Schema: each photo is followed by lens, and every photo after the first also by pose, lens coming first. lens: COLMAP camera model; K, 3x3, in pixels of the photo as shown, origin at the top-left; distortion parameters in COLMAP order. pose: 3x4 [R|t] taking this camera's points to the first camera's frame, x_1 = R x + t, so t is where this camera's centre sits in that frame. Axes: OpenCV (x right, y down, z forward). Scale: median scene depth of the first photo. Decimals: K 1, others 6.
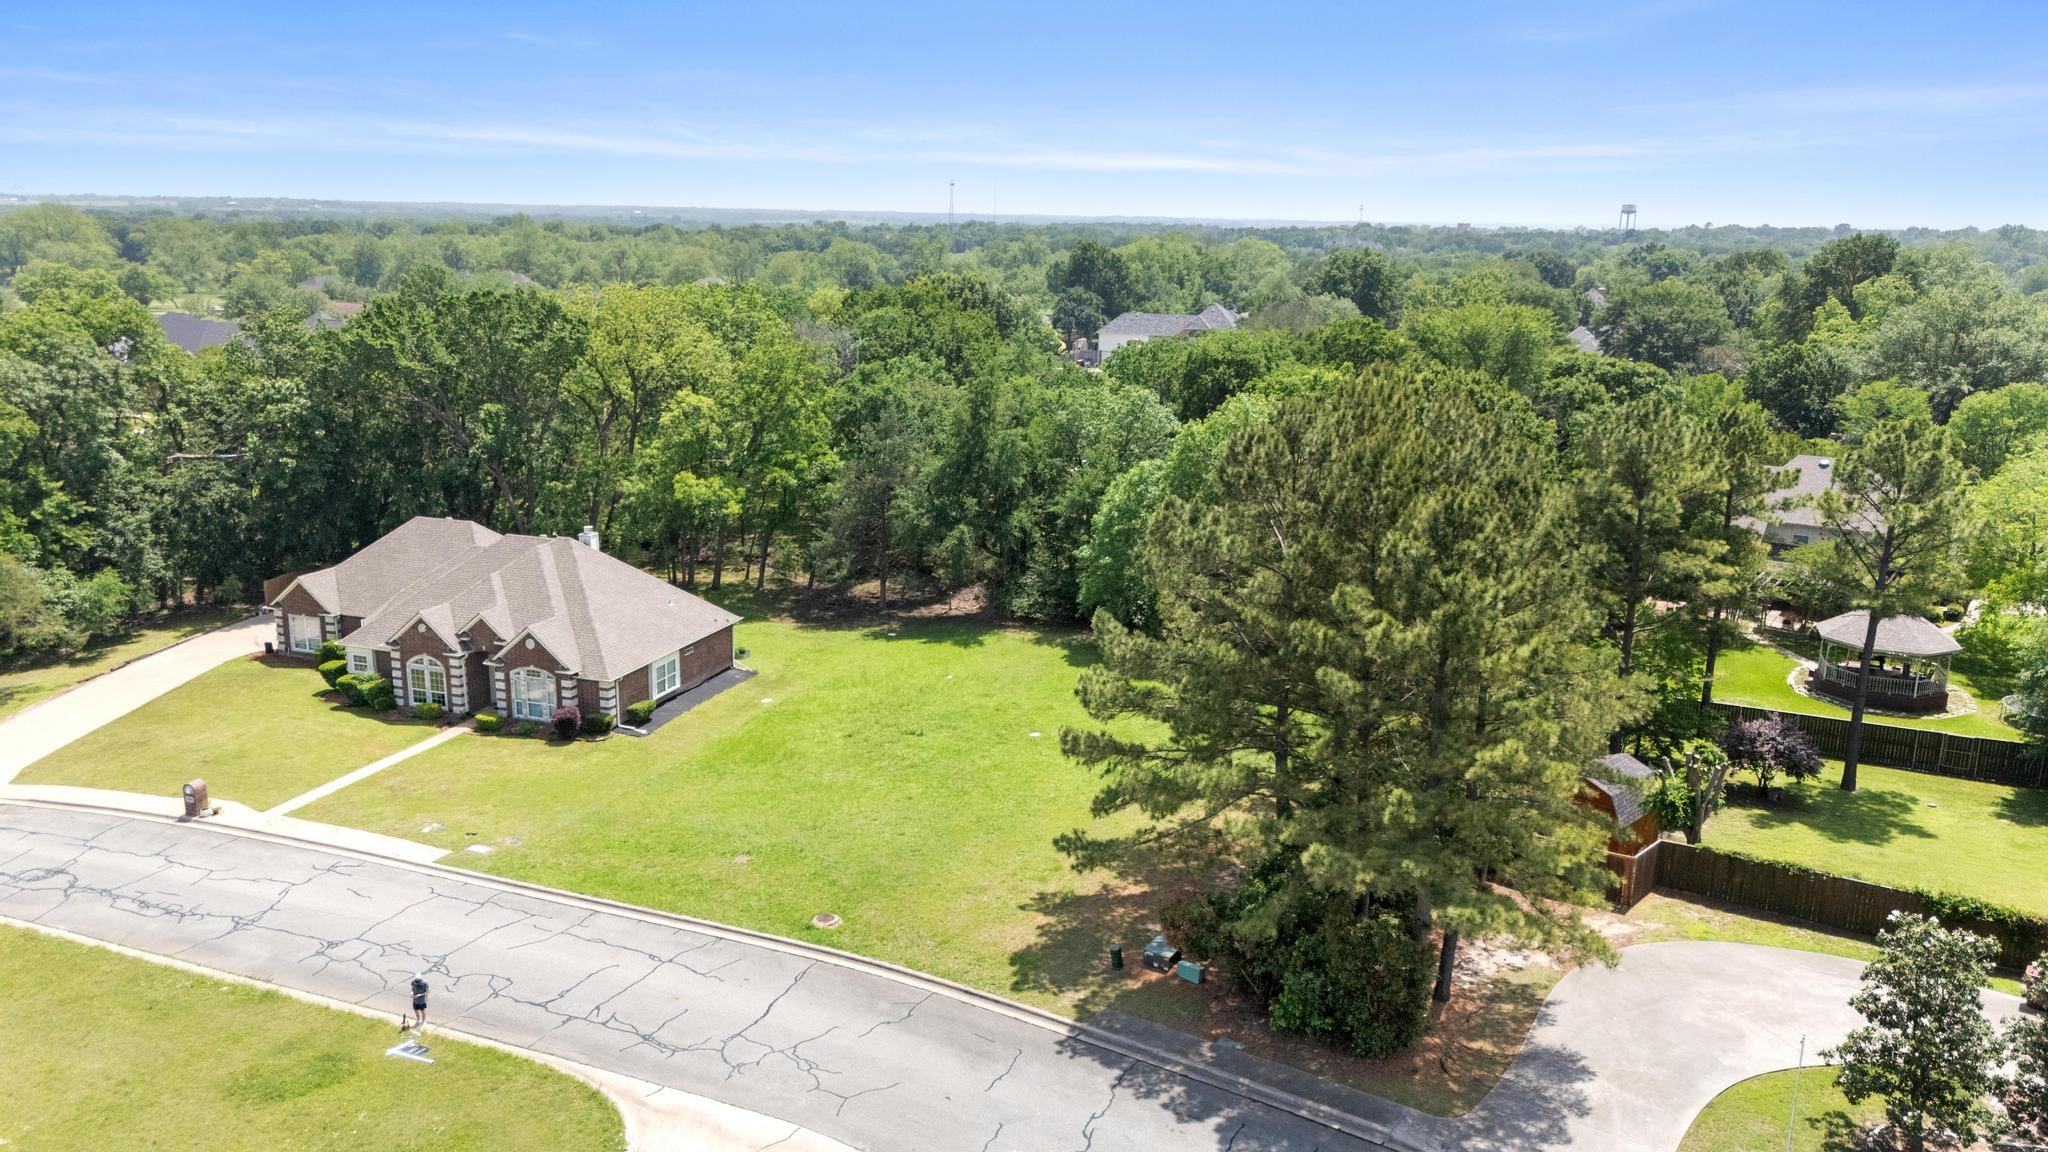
lens RADIAL K [[1514.6, 0, 1021.4], [0, 1514.6, 578.9], [0, 0, 1]] dist [0.046942, -0.030092]
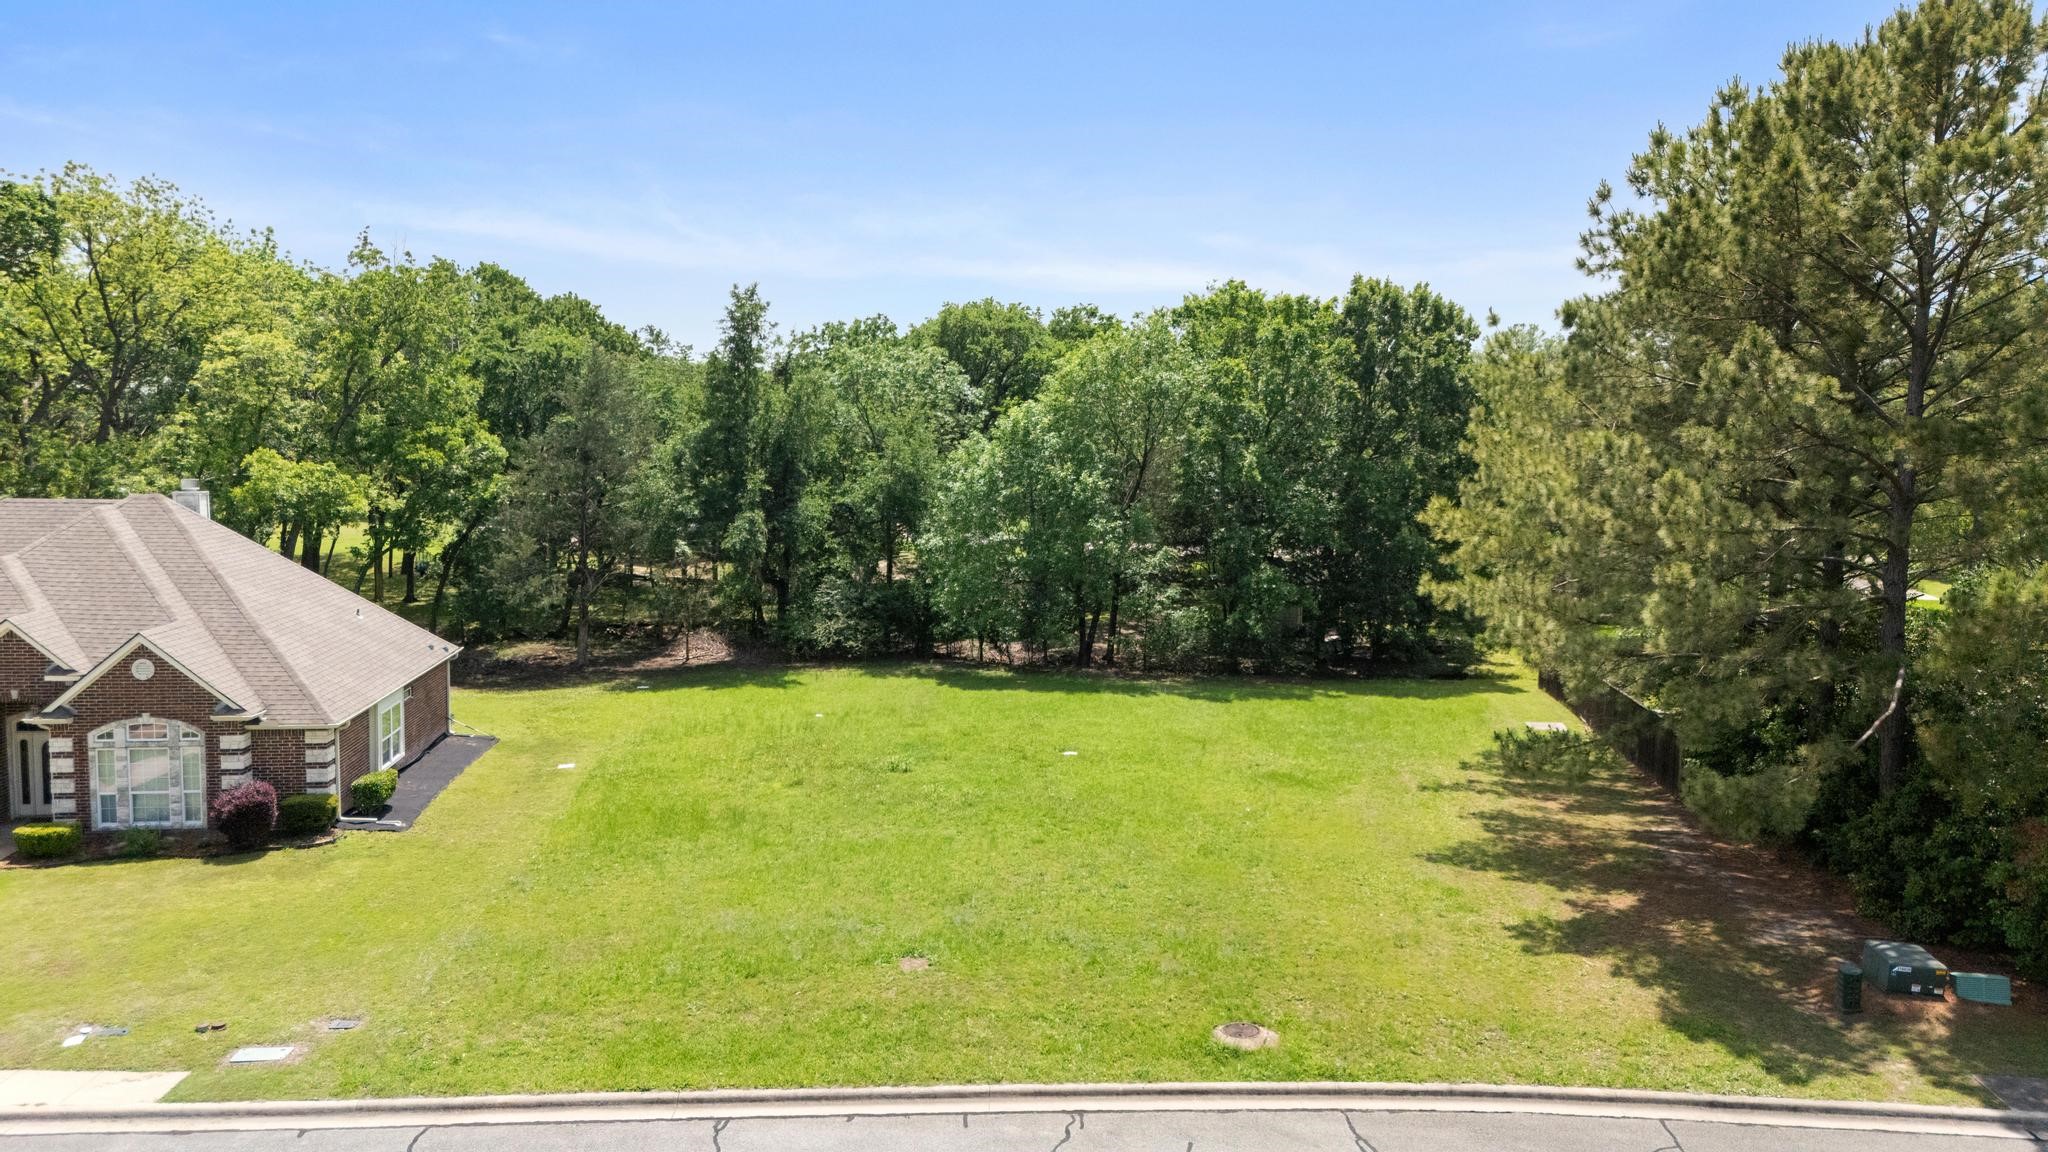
lens RADIAL K [[1514.6, 0, 1017.8], [0, 1514.6, 589.4], [0, 0, 1]] dist [0.046942, -0.030092]
pose [[0.899215, -0.049404, 0.434708, -0.283089], [0.099524, 0.990653, -0.093284, 0.091833], [-0.426036, 0.127146, 0.895727, 0.432895]]
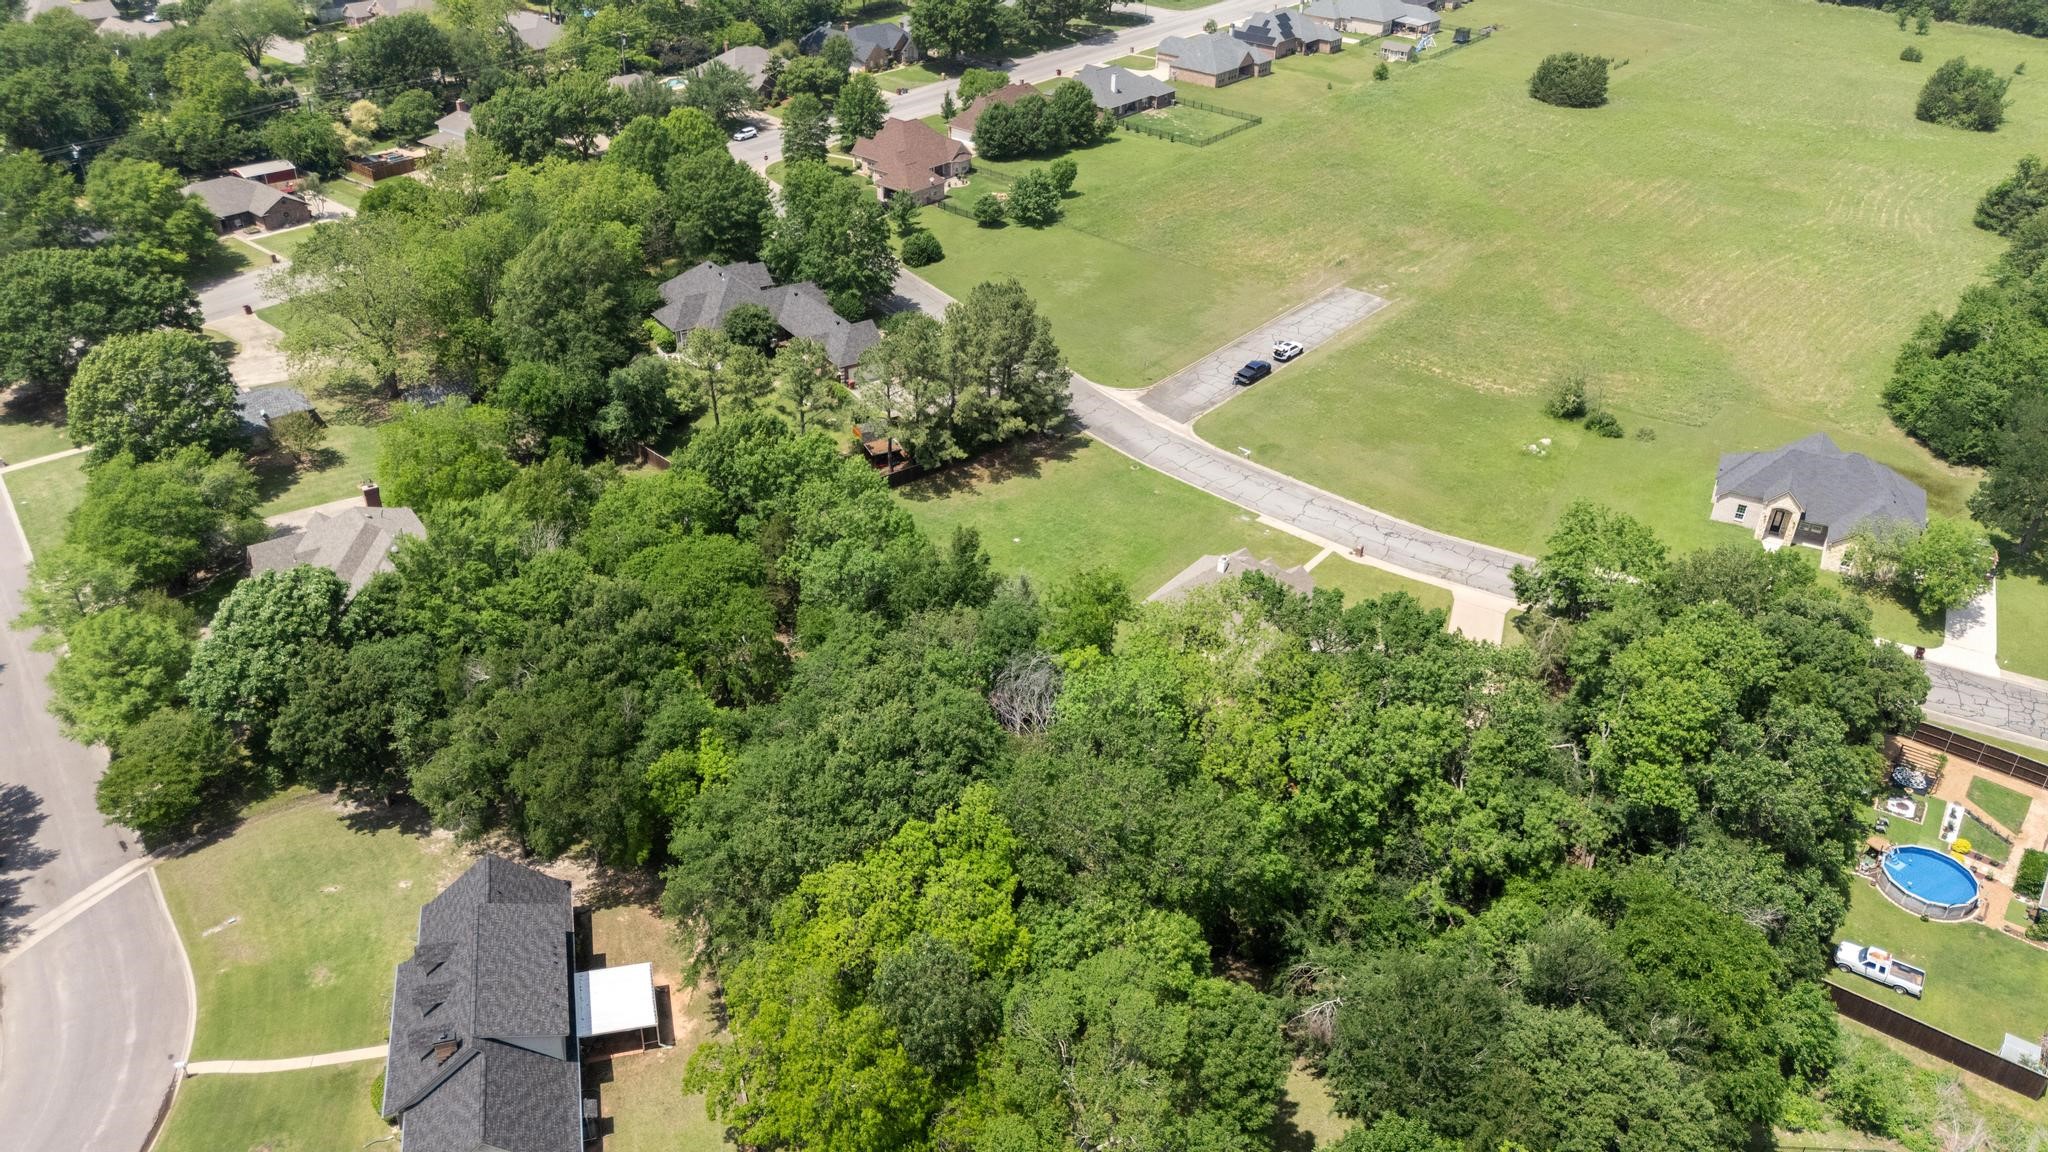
lens RADIAL K [[1514.6, 0, 1021.9], [0, 1514.6, 571.6], [0, 0, 1]] dist [0.046942, -0.030092]
pose [[-0.946109, -0.203567, 0.251869, -0.562193], [0.034475, 0.710010, 0.703348, -1.414033], [-0.322008, 0.674127, -0.664729, 2.494478]]
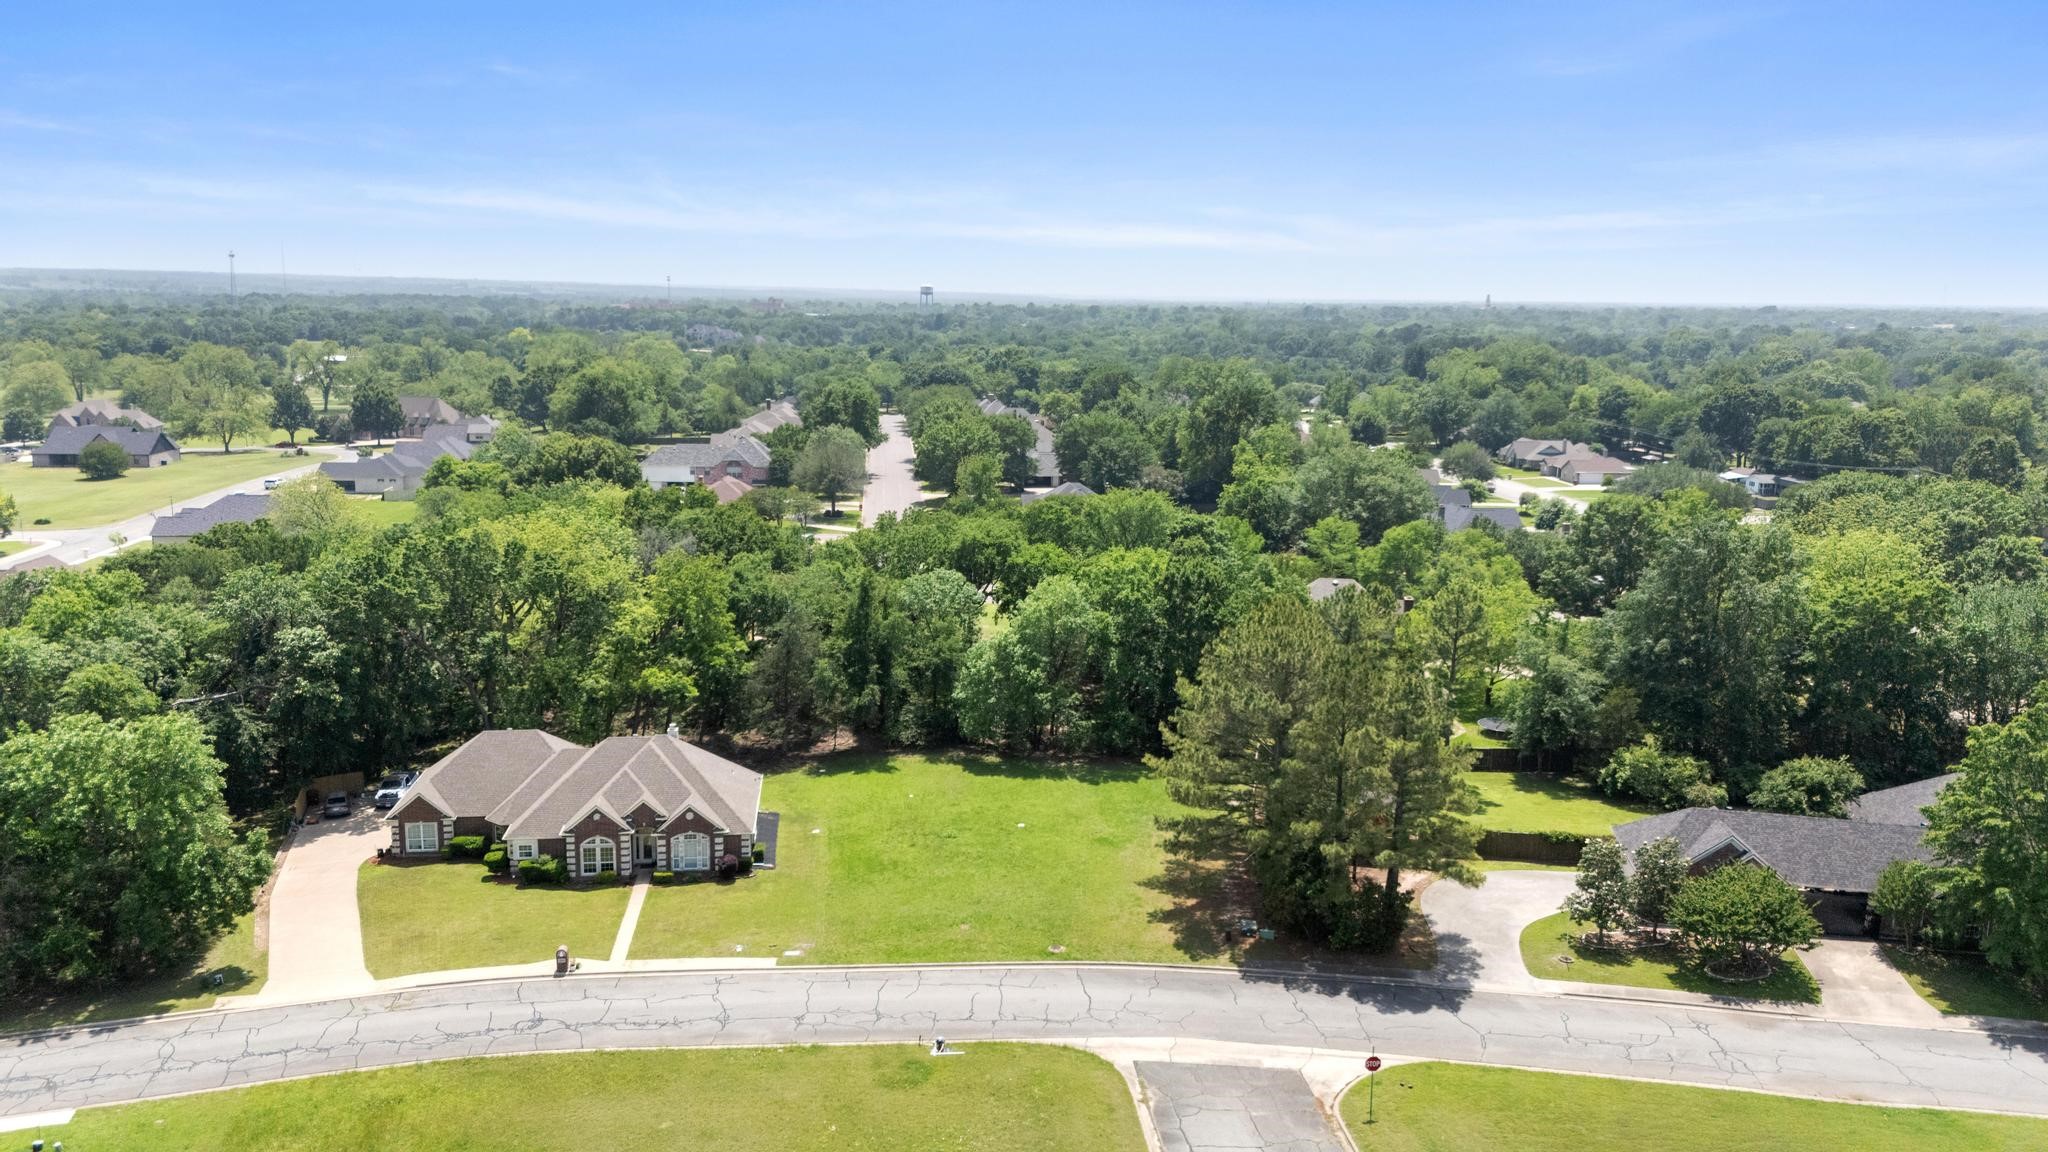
lens RADIAL K [[1514.6, 0, 1019.3], [0, 1514.6, 564.4], [0, 0, 1]] dist [0.046942, -0.030092]
pose [[0.899033, -0.078984, 0.430698, -0.635490], [0.099434, 0.994727, -0.025138, -0.122495], [-0.426441, 0.065426, 0.902146, -0.406896]]
